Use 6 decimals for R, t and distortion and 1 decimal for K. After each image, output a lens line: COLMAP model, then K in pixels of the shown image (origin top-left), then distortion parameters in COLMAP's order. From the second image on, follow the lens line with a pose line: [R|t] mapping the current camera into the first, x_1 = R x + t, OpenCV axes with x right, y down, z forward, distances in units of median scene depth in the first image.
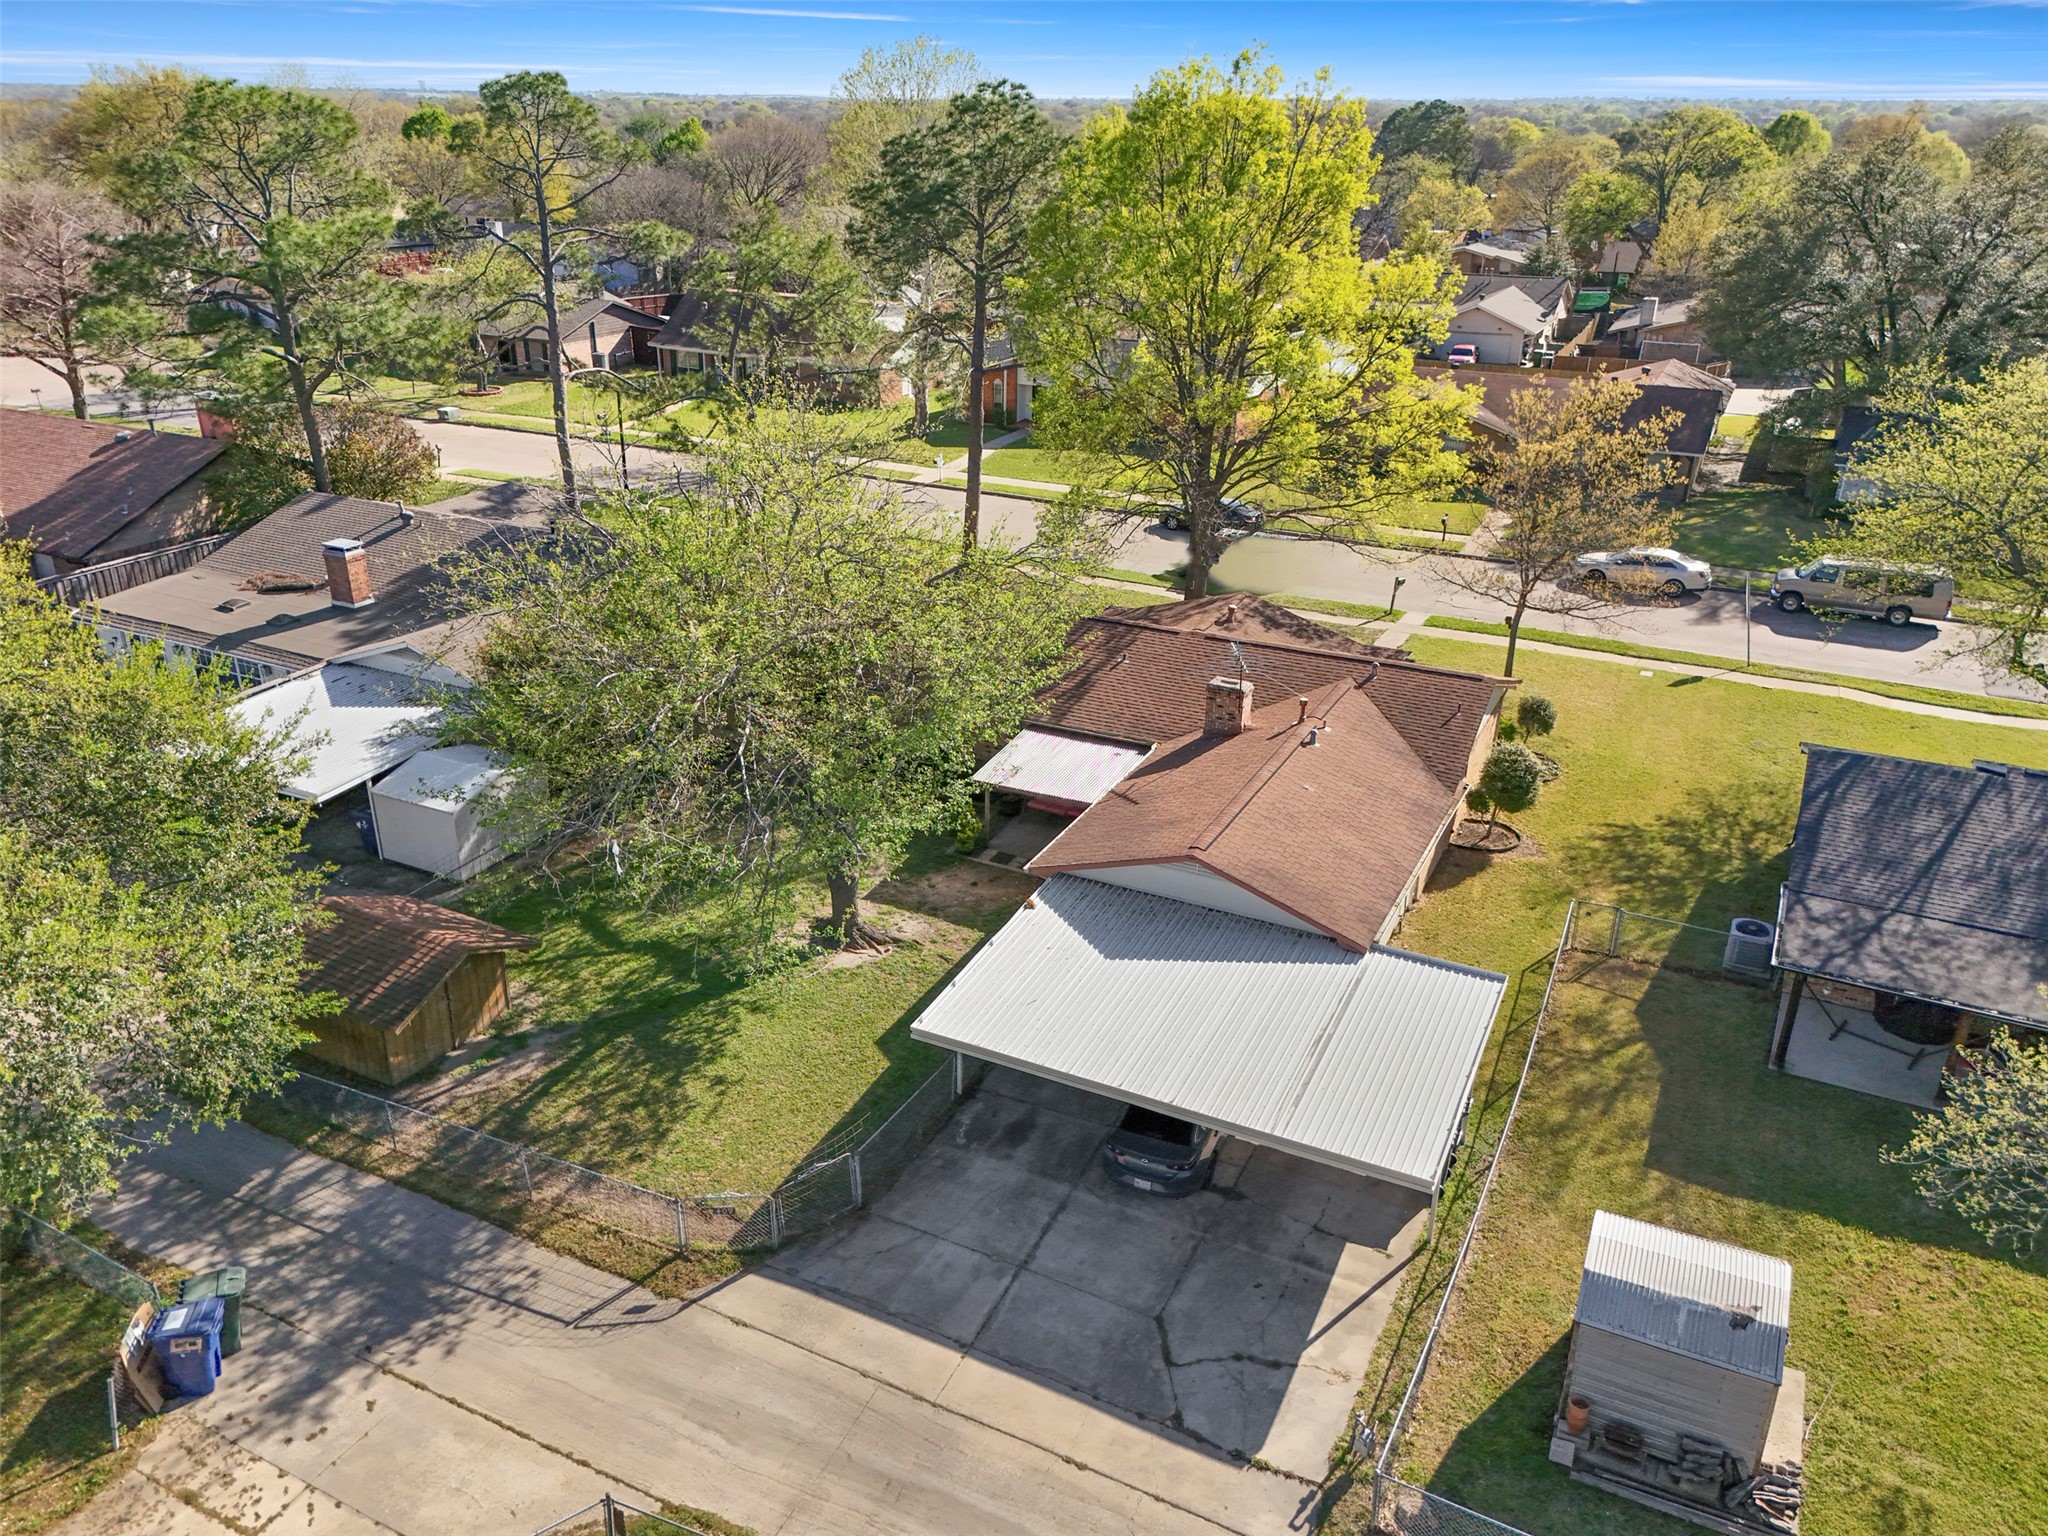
lens RADIAL K [[1512.9, 0, 1014.9], [0, 1512.9, 769.6], [0, 0, 1]] dist [0.064134, -0.048489]
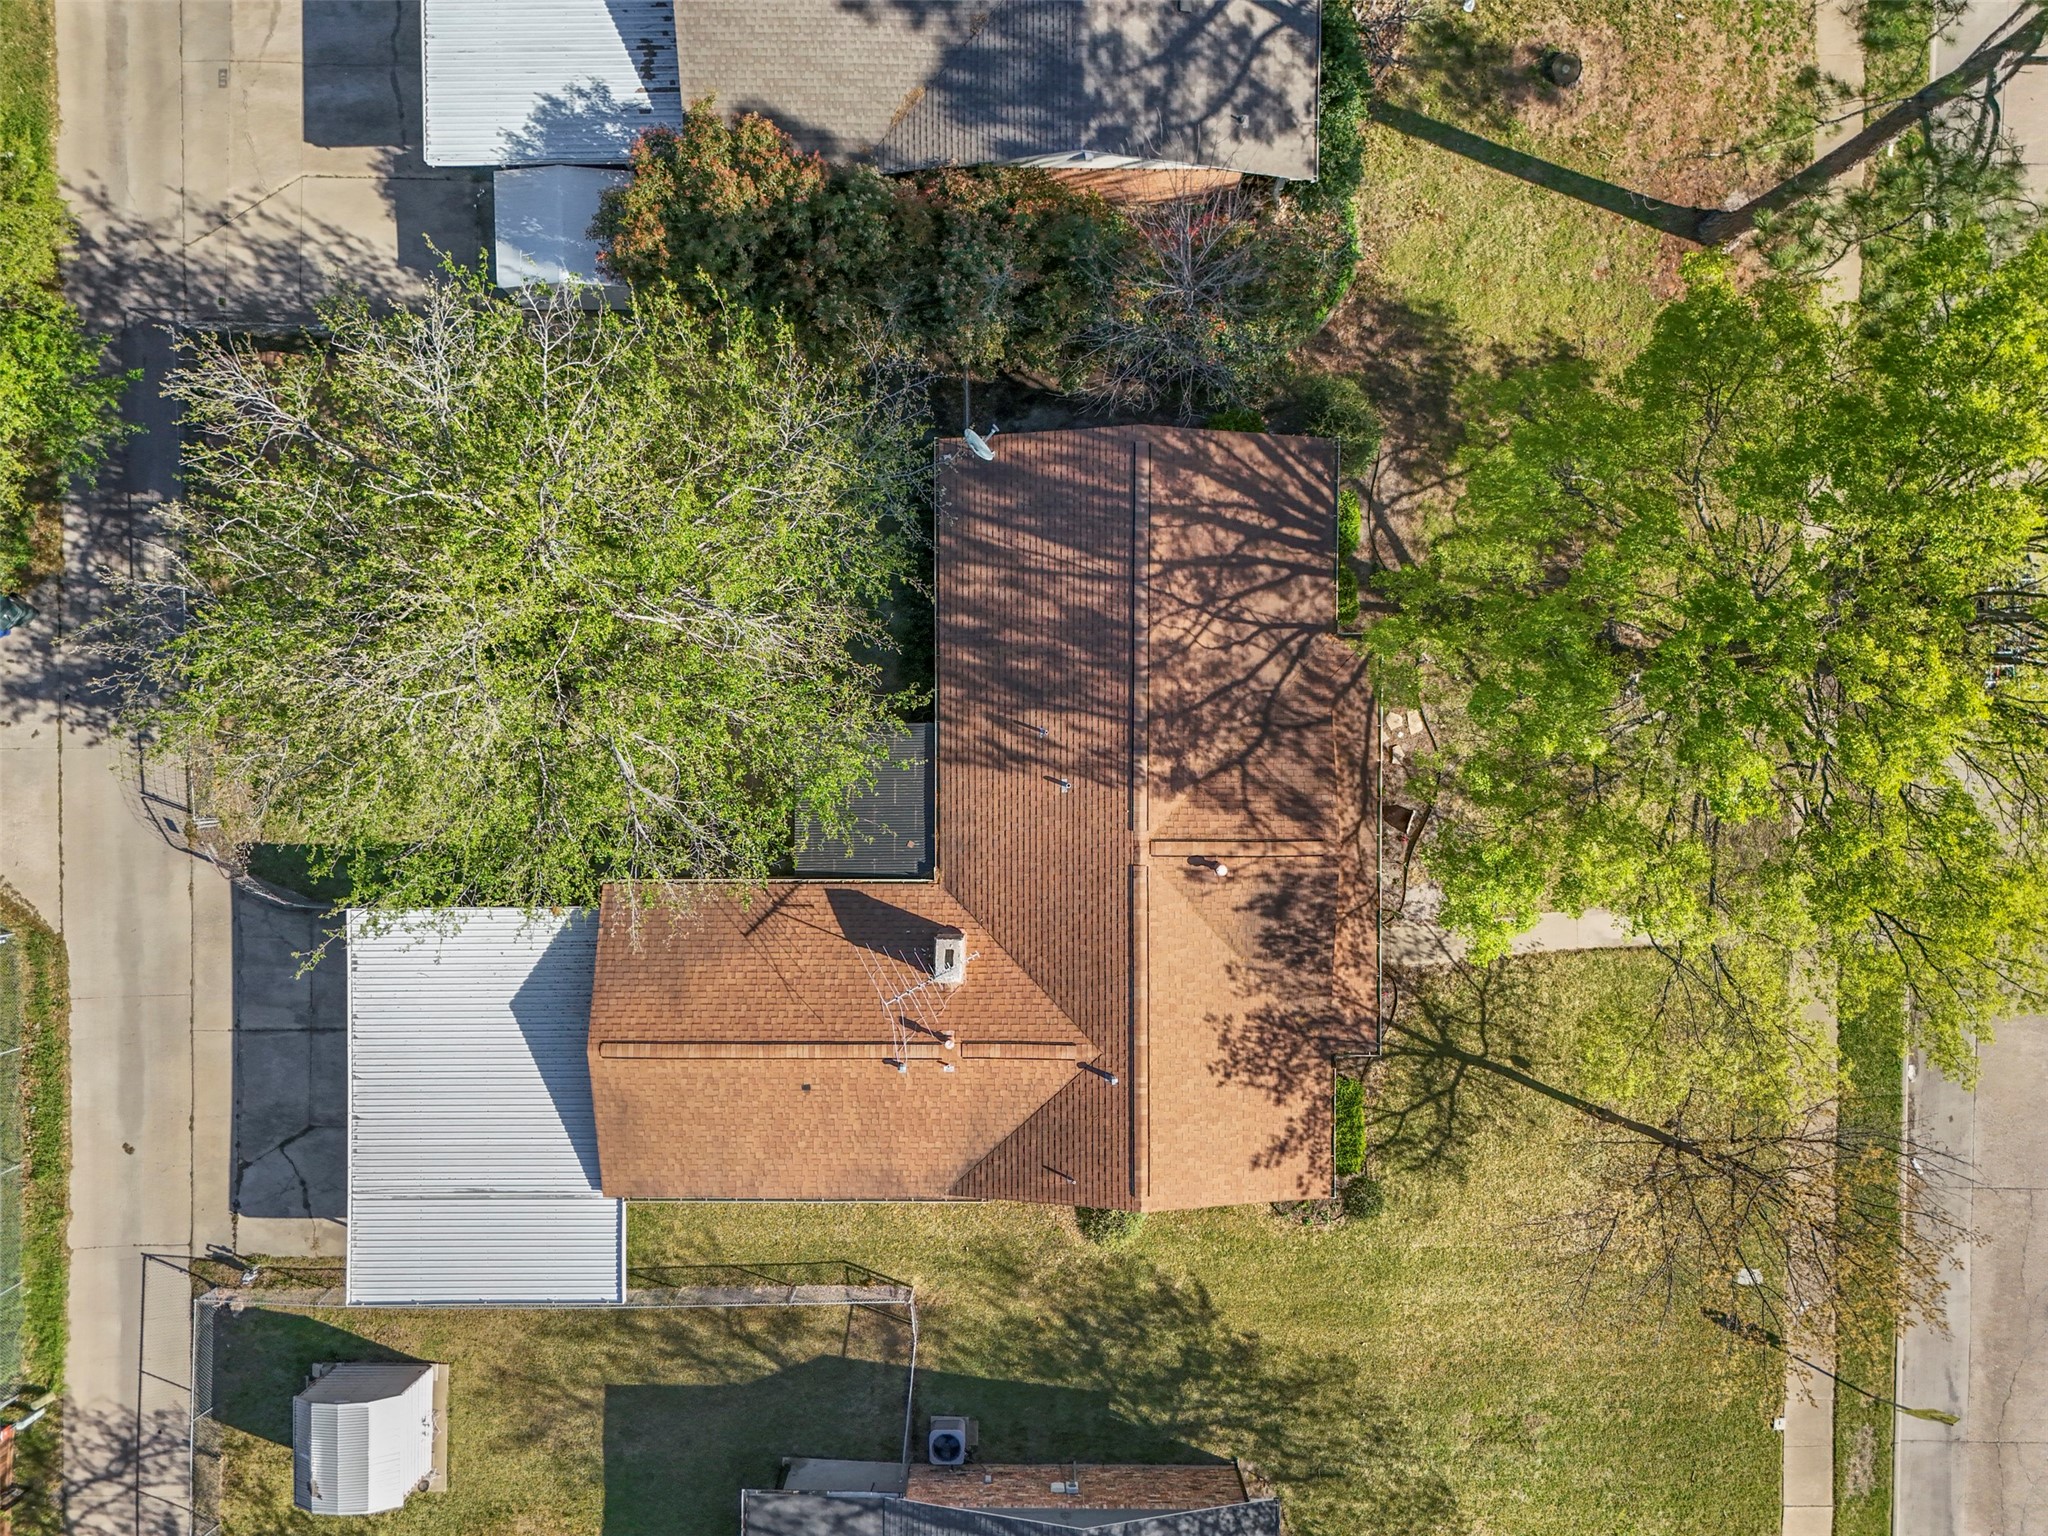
lens RADIAL K [[1512.9, 0, 1014.9], [0, 1512.9, 769.6], [0, 0, 1]] dist [0.064134, -0.048489]
pose [[0.444134, 0.895951, 0.004218, 0.065564], [-0.354958, 0.171630, 0.918993, -1.173550], [0.822648, -0.409653, 0.394251, 0.933231]]
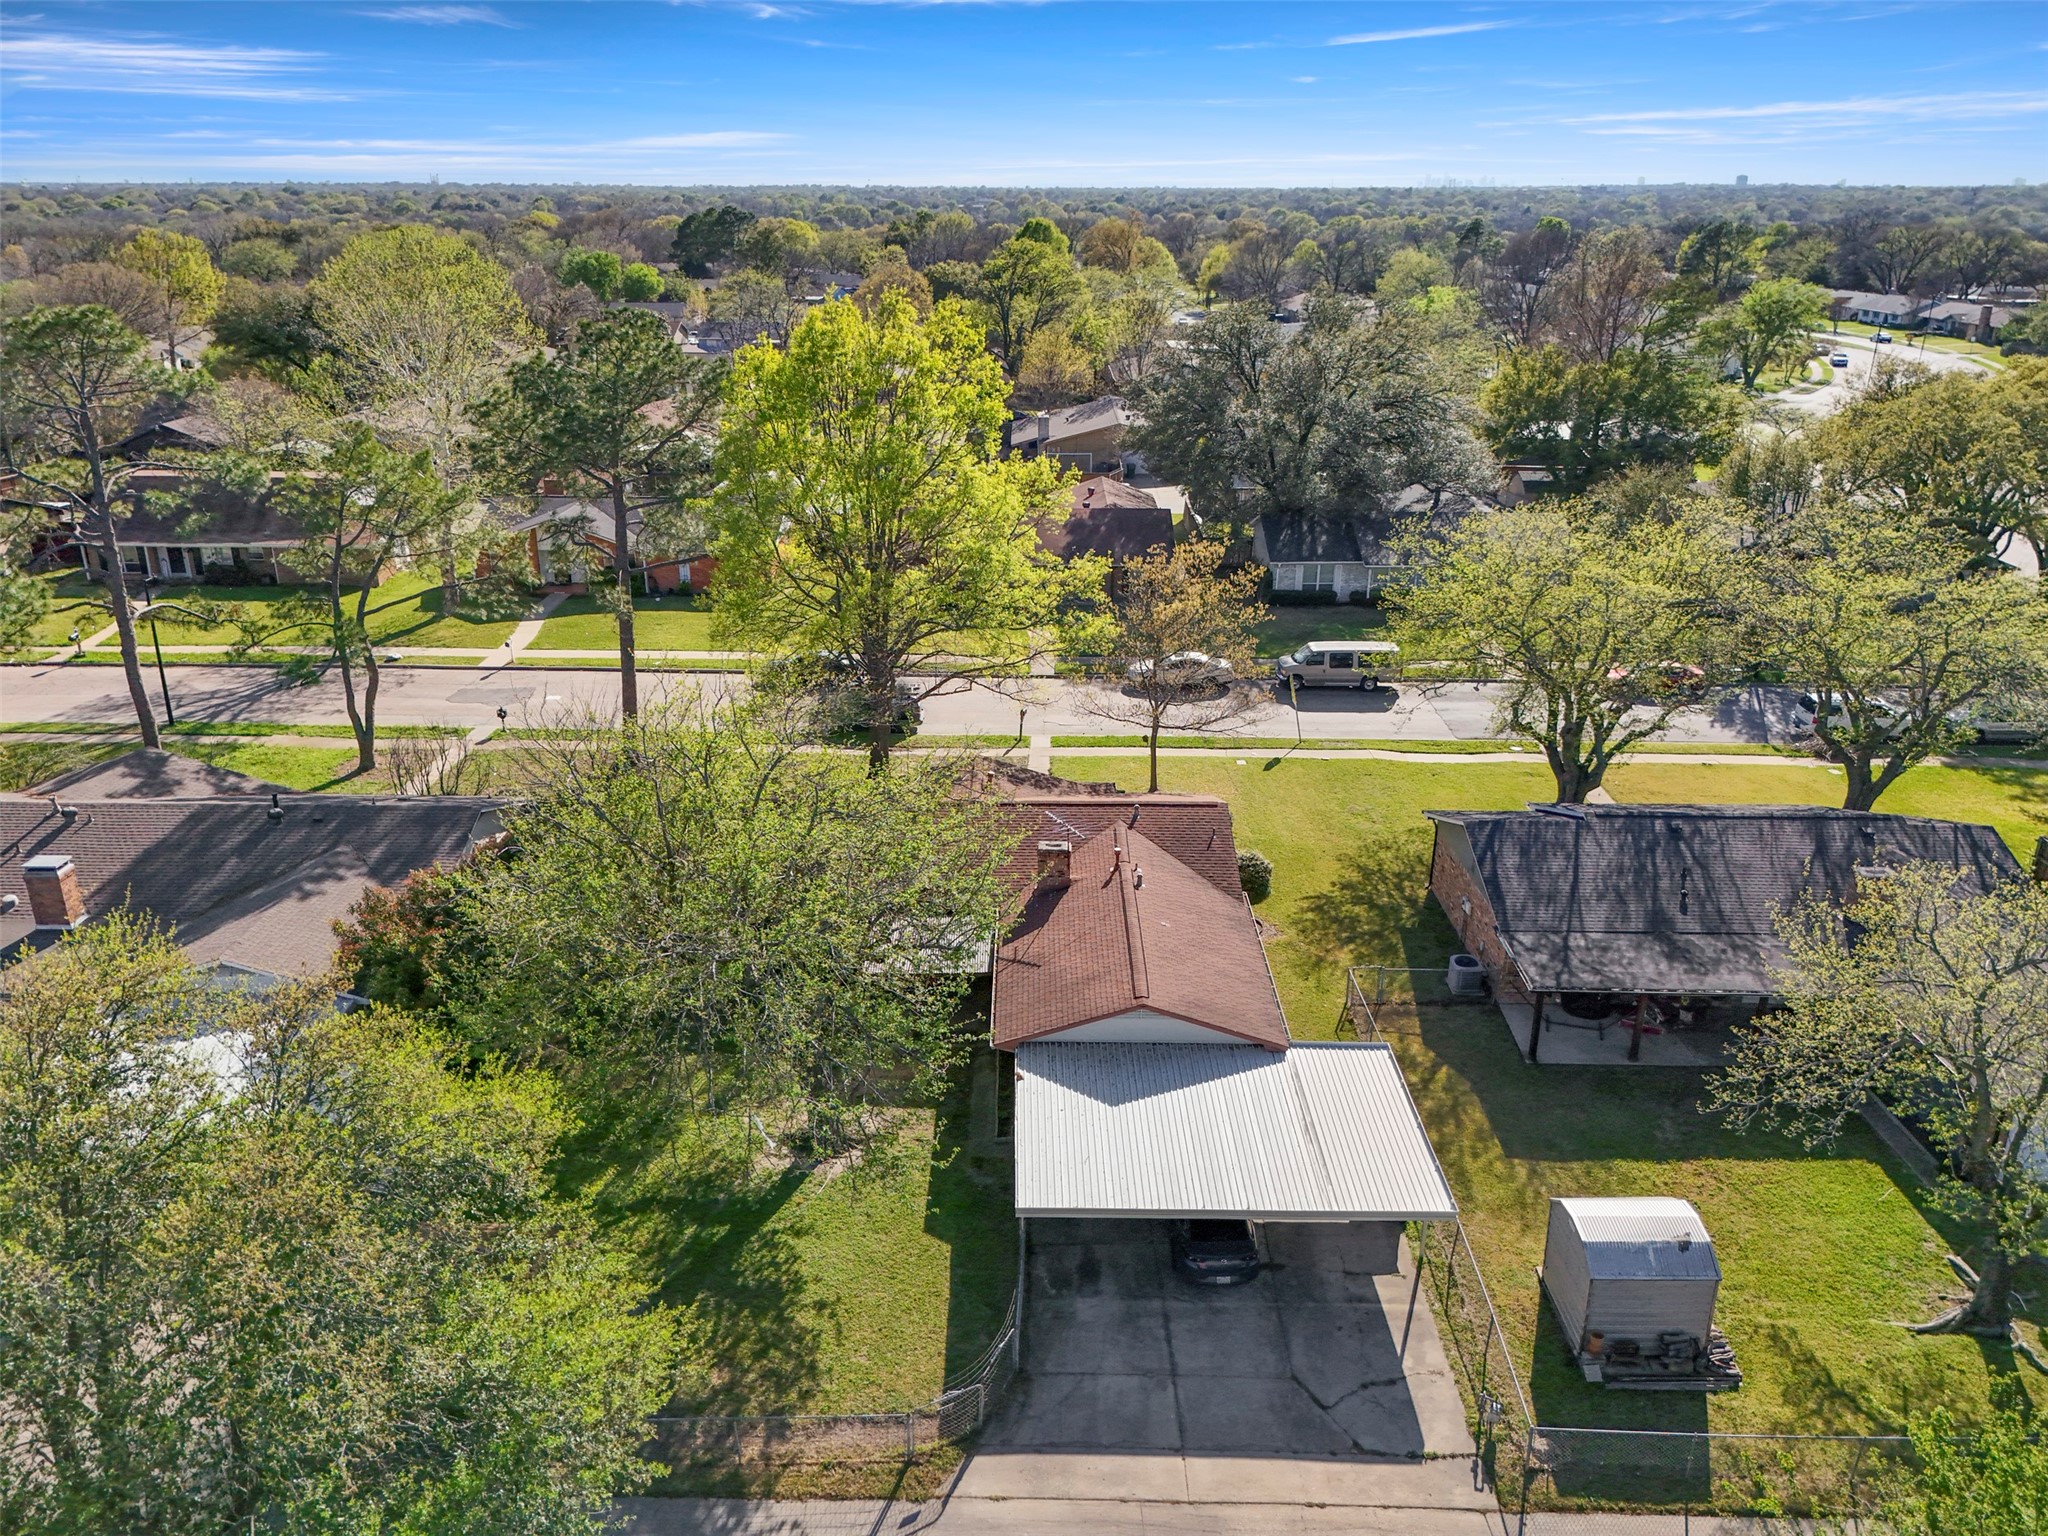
lens RADIAL K [[1512.9, 0, 1014.9], [0, 1512.9, 769.6], [0, 0, 1]] dist [0.064134, -0.048489]
pose [[0.899232, -0.162617, 0.406126, -0.459024], [0.181871, 0.983281, -0.008977, -0.142937], [-0.397876, 0.081935, 0.913773, -0.098614]]
